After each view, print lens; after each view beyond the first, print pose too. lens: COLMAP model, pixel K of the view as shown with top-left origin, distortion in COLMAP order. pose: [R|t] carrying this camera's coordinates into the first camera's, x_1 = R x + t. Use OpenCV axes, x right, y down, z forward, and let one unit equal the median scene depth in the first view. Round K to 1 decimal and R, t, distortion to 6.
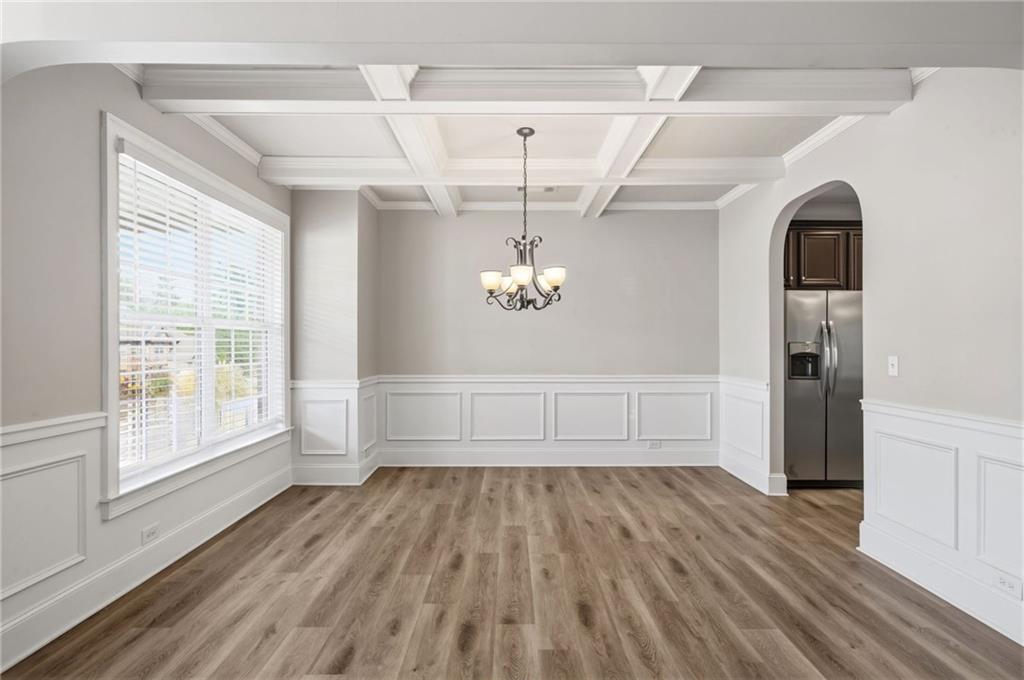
lens RADIAL K [[510.2, 0, 532.7], [0, 510.2, 342.4], [0, 0, 1]] dist [-0.000486, -0.000102]
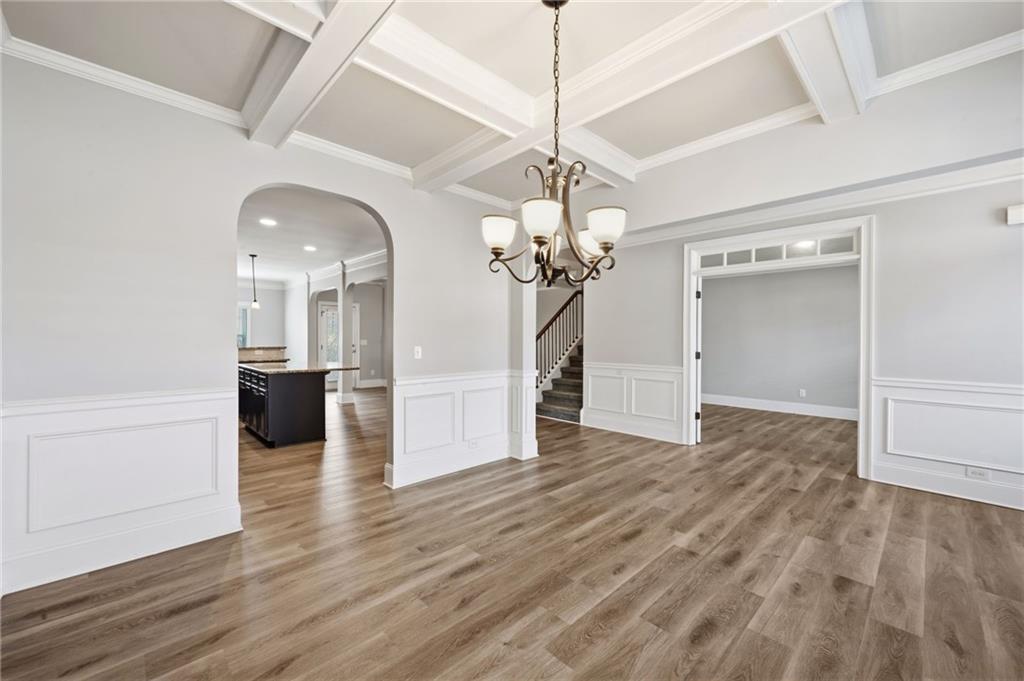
lens RADIAL K [[419.0, 0, 491.4], [0, 419.0, 342.5], [0, 0, 1]] dist [0.002066, 0.000306]
pose [[-0.653354, -0.012517, 0.756949, -0.371745], [-0.010318, 0.999918, 0.007628, 0.002041], [-0.756982, -0.002826, -0.653430, 1.500488]]
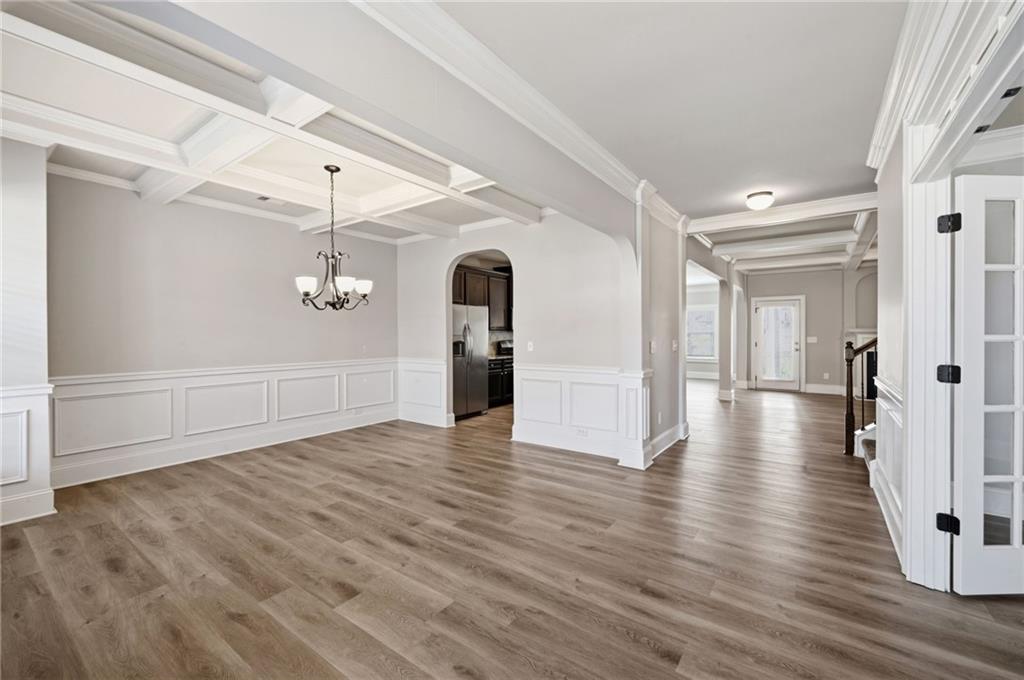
lens RADIAL K [[398.0, 0, 517.8], [0, 398.0, 338.2], [0, 0, 1]] dist [0.001558, 0.000087]
pose [[0.608312, -0.009555, 0.793640, -0.557330], [0.002463, 0.999945, 0.010151, -0.003963], [-0.793694, -0.004220, 0.608302, 0.041756]]
